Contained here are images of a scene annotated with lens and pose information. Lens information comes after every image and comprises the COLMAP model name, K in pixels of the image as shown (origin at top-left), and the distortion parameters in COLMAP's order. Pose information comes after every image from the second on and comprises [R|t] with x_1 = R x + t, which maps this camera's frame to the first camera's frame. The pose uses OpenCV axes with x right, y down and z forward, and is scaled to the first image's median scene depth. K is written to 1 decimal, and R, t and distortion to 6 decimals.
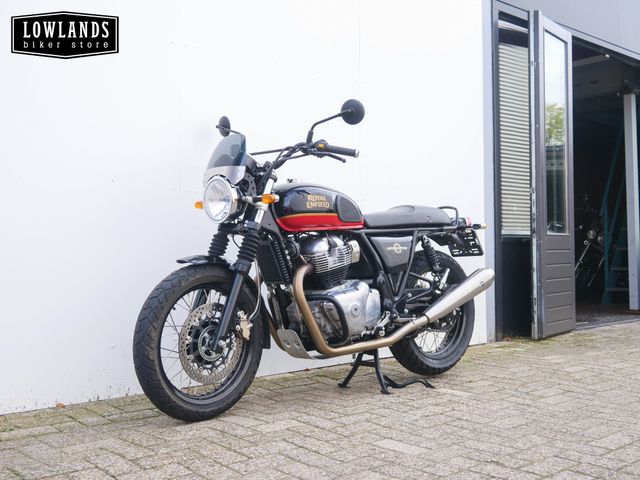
lens RADIAL K [[721.3, 0, 323.9], [0, 721.3, 243.9], [0, 0, 1]] dist [0.010672, 0.000000]
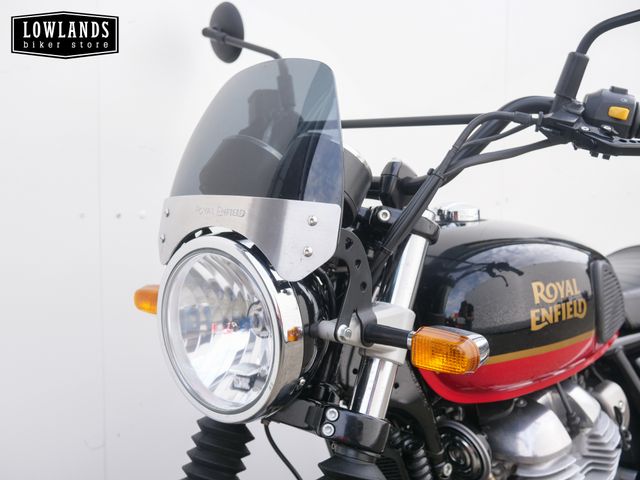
lens RADIAL K [[721.3, 0, 322.1], [0, 721.3, 236.4], [0, 0, 1]] dist [0.010672, 0.000000]
pose [[0.999483, 0.010458, 0.030416, -0.115641], [-0.013515, 0.994679, 0.102129, -0.115938], [-0.029186, -0.102487, 0.994306, 0.737580]]
